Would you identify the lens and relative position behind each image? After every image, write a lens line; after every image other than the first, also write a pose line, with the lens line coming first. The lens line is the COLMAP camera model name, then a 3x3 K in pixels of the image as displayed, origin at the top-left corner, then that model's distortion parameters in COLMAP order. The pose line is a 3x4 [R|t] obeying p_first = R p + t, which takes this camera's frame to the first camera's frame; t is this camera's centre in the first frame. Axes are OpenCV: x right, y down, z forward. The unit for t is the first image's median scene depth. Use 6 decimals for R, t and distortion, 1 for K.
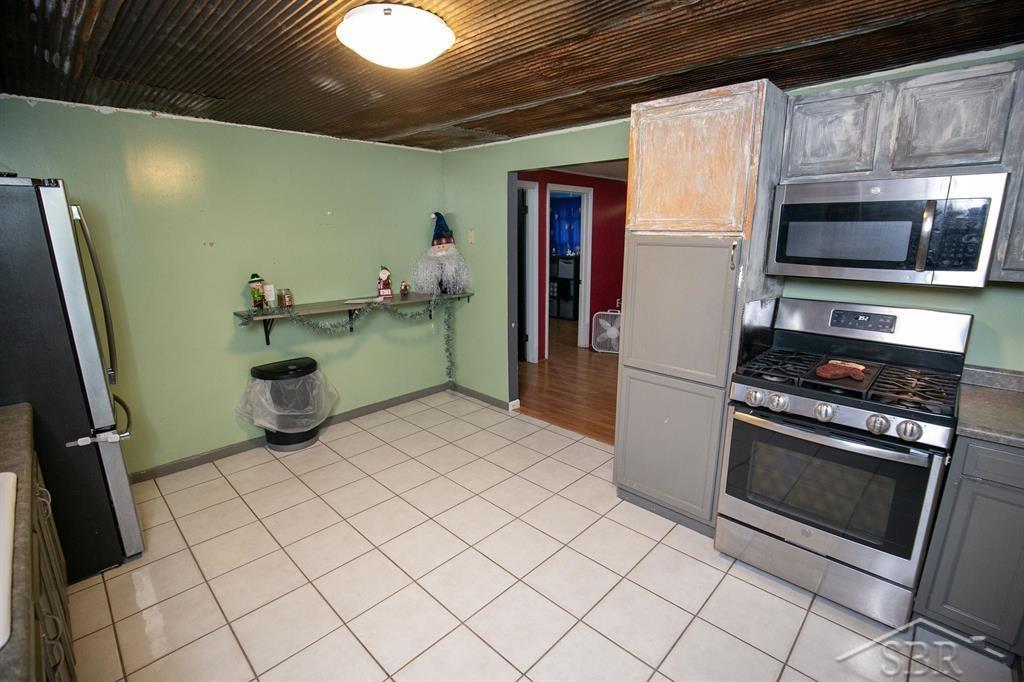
lens RADIAL K [[468.2, 0, 515.2], [0, 468.2, 339.4], [0, 0, 1]] dist [-0.028844, 0.000595]
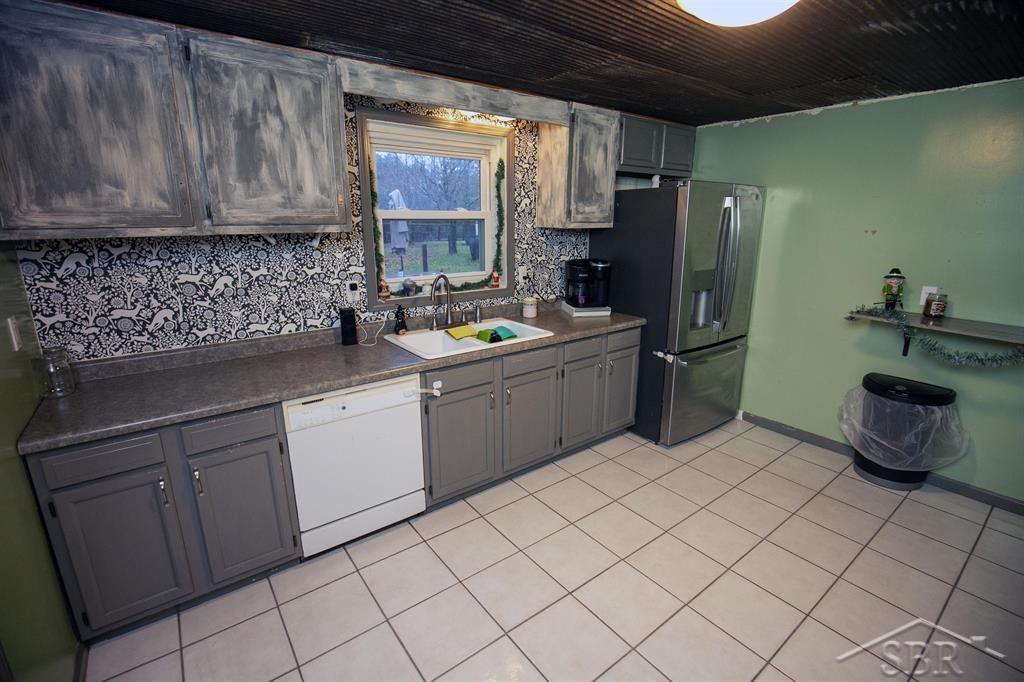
lens RADIAL K [[468.2, 0, 515.2], [0, 468.2, 339.4], [0, 0, 1]] dist [-0.028844, 0.000595]
pose [[-0.155141, 0.244951, -0.957043, 0.395312], [-0.226197, 0.934227, 0.275779, -0.093327], [0.961648, 0.259265, -0.089530, 0.432404]]
